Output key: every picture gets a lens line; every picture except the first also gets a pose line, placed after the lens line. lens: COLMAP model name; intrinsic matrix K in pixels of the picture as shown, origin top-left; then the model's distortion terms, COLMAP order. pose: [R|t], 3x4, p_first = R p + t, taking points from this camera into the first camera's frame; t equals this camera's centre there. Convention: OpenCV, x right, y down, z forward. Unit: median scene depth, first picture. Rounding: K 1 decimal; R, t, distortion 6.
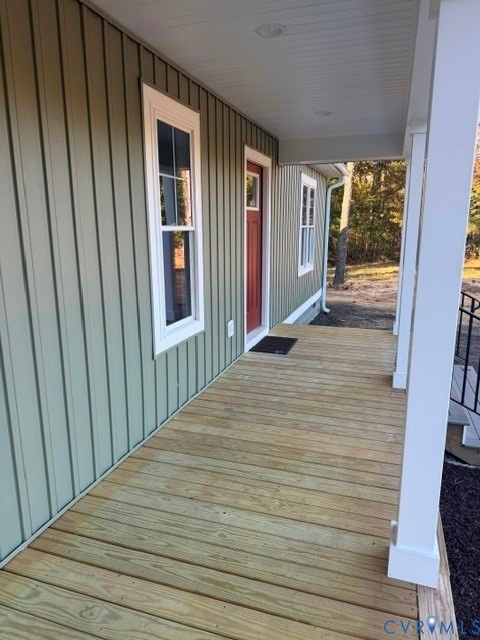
lens RADIAL K [[445.1, 0, 236.1], [0, 445.1, 321.0], [0, 0, 1]] dist [-0.000788, -0.001679]
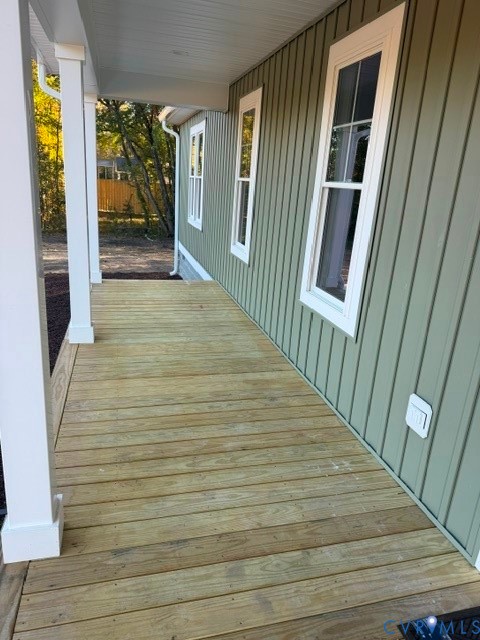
lens RADIAL K [[445.1, 0, 236.1], [0, 445.1, 321.0], [0, 0, 1]] dist [-0.000788, -0.001679]
pose [[-0.839592, 0.110237, -0.531914, 0.505233], [-0.175422, 0.871708, 0.457550, -0.327975], [0.514113, 0.477465, -0.712541, 1.580792]]
